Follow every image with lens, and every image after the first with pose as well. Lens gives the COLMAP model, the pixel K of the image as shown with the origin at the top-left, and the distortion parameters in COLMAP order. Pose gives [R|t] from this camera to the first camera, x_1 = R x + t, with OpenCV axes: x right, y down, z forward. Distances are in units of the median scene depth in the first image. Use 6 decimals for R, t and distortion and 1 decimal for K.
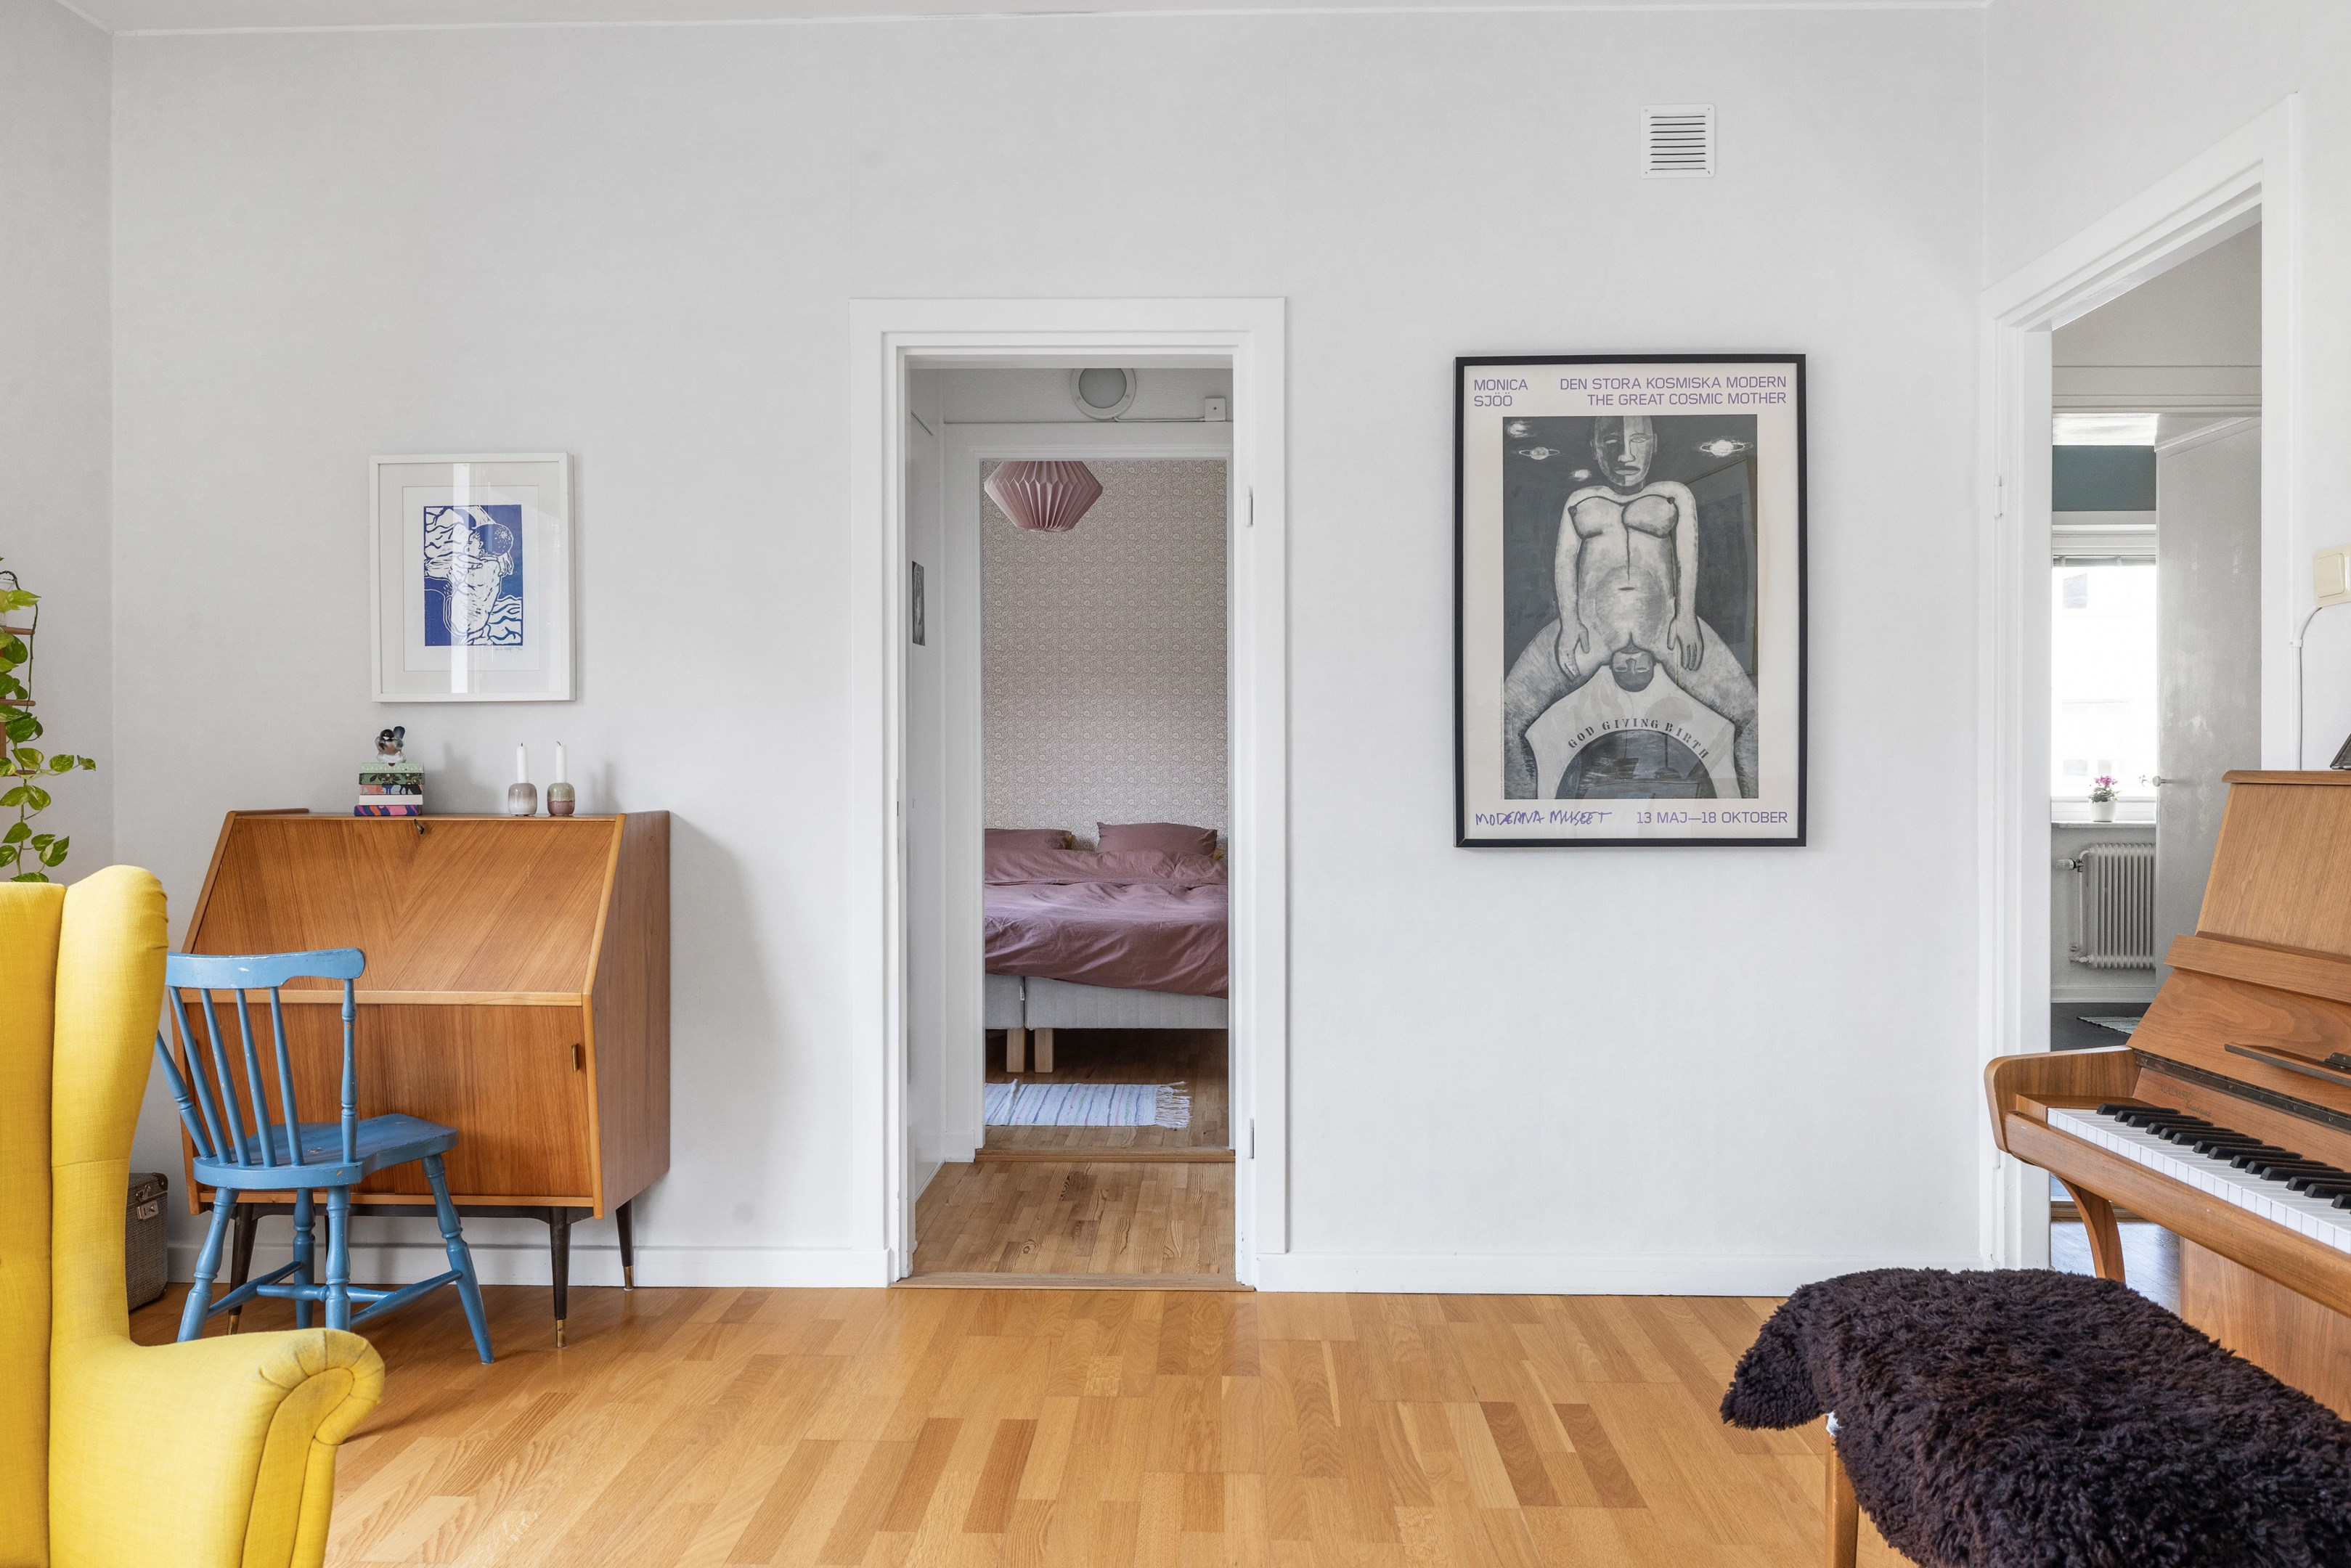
lens RADIAL K [[1852.6, 0, 1178.8], [0, 1852.6, 778.7], [0, 0, 1]] dist [-0.002975, 0.003198]
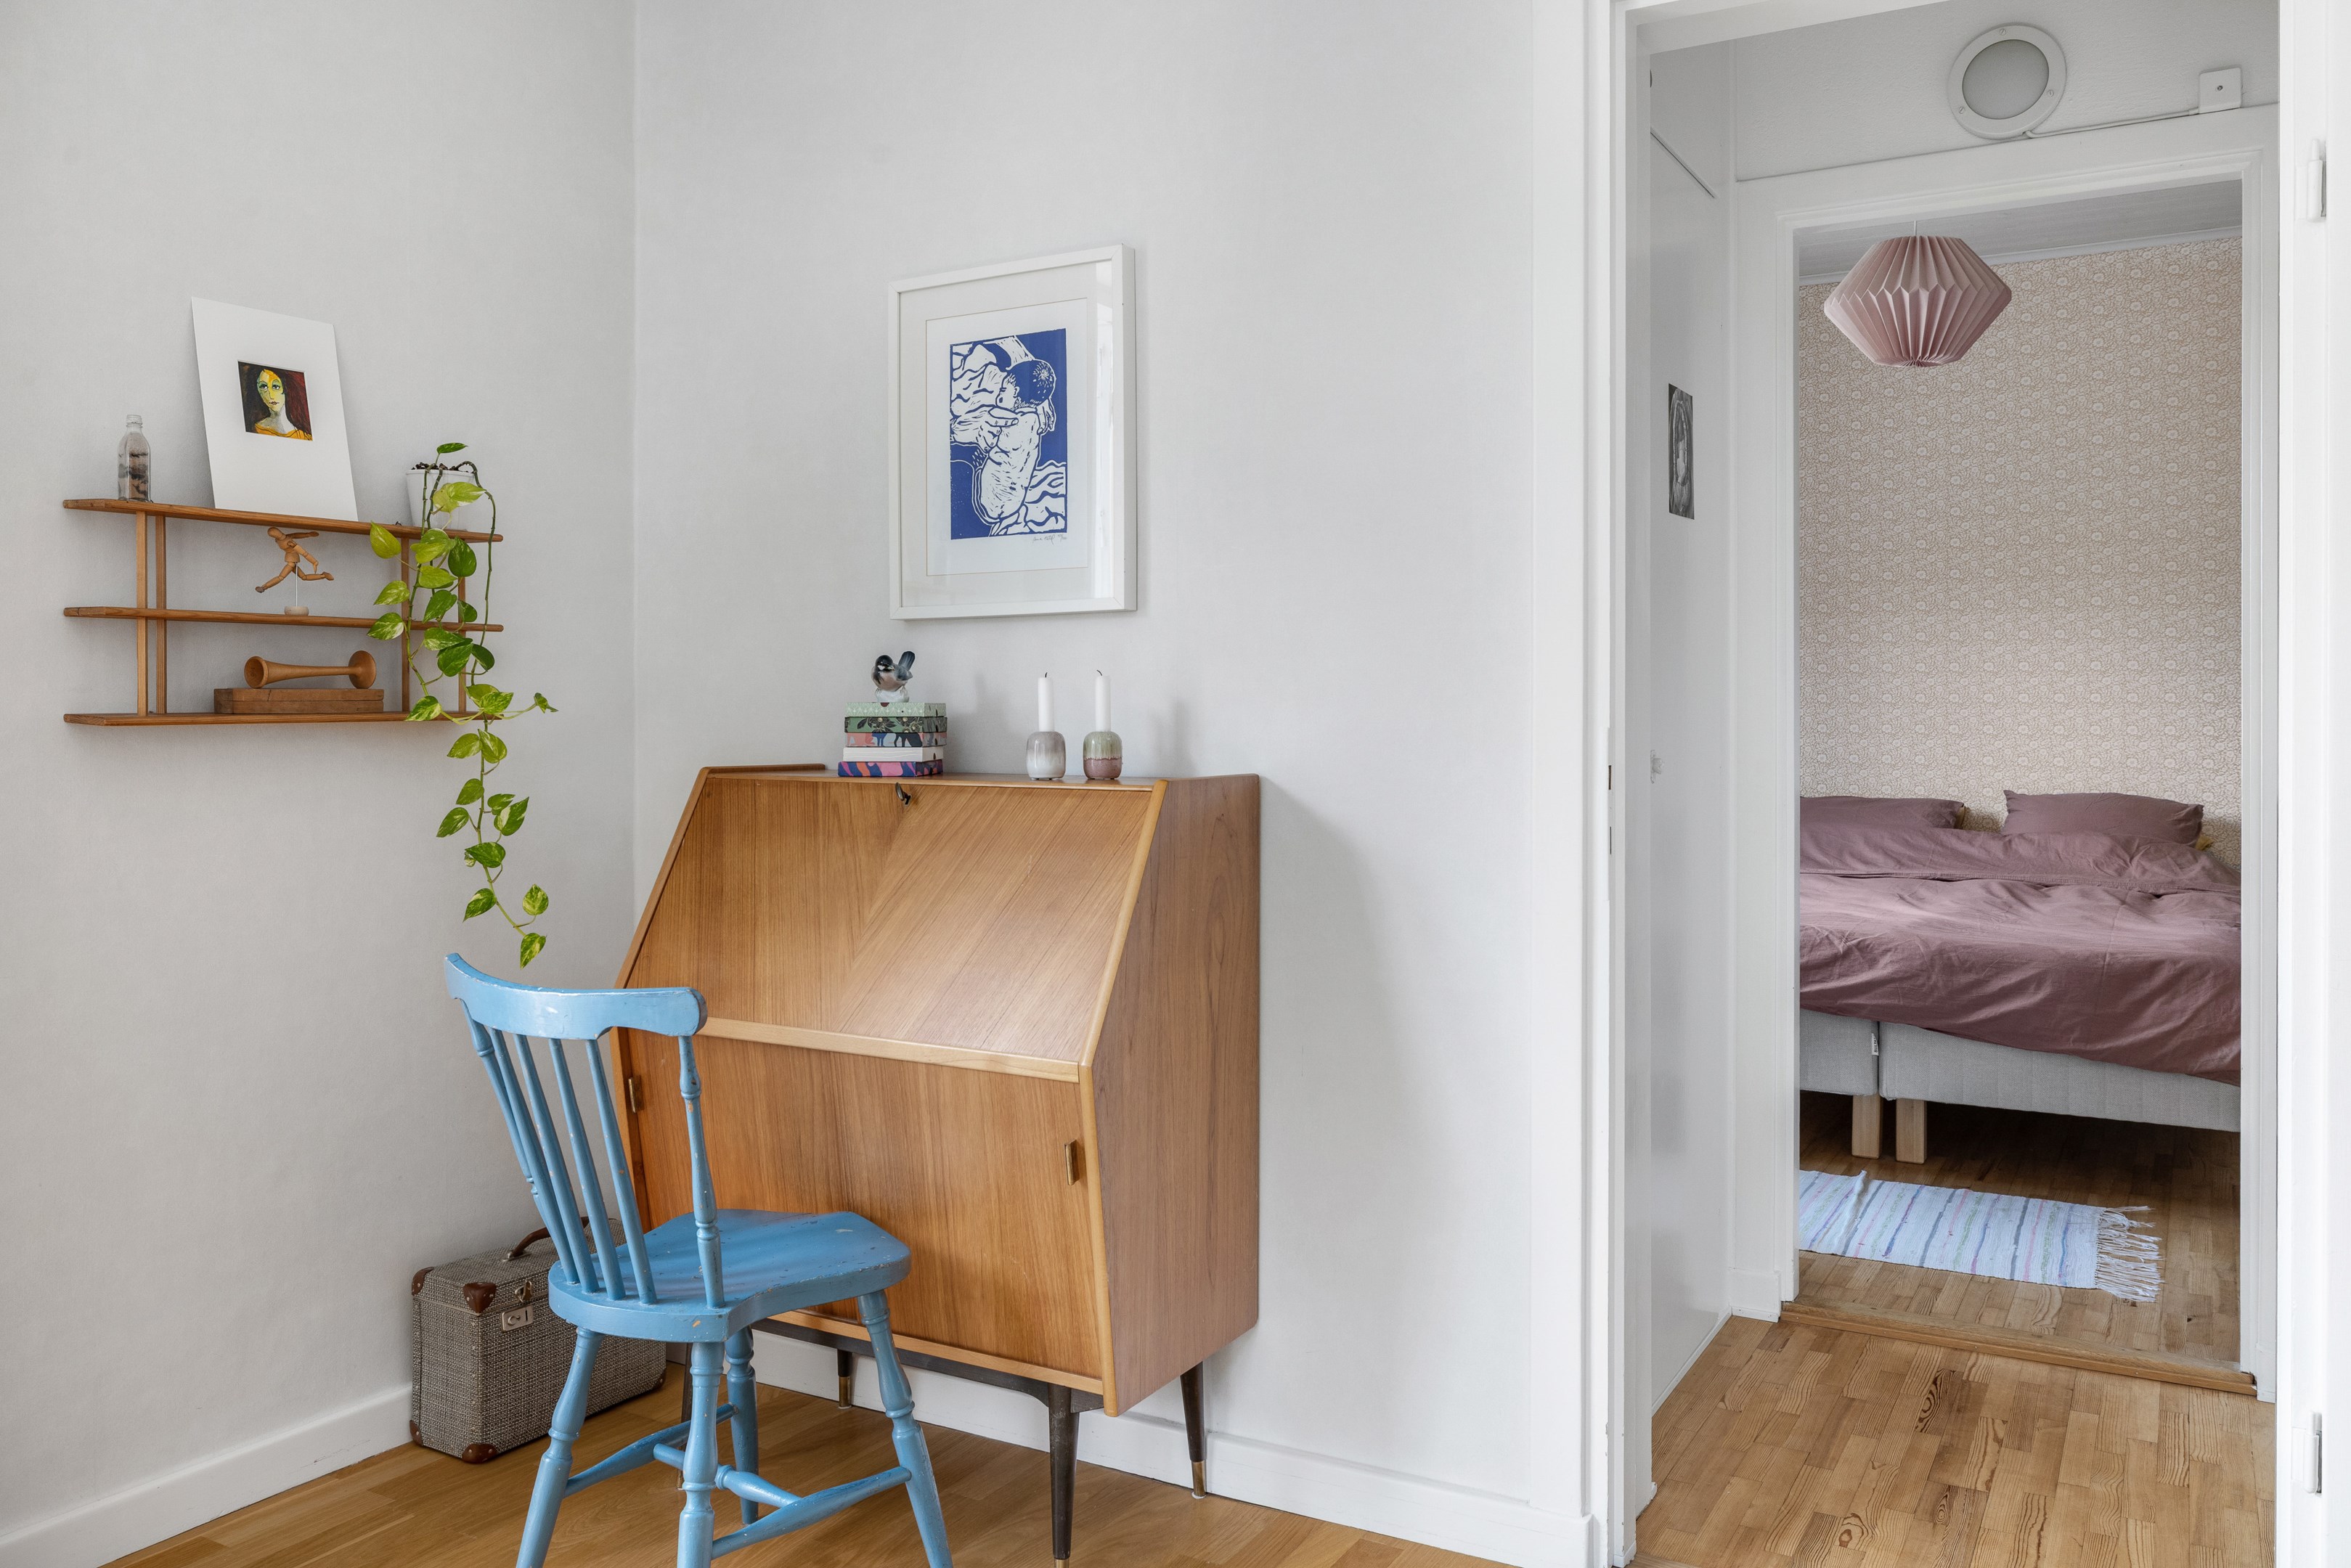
lens RADIAL K [[1852.6, 0, 1122.6], [0, 1852.6, 733.6], [0, 0, 1]] dist [-0.002975, 0.003198]
pose [[0.879102, 0.004792, -0.476609, -0.006107], [-0.002942, 0.999985, 0.004627, -0.000057], [0.476624, -0.002666, 0.879103, 0.390162]]
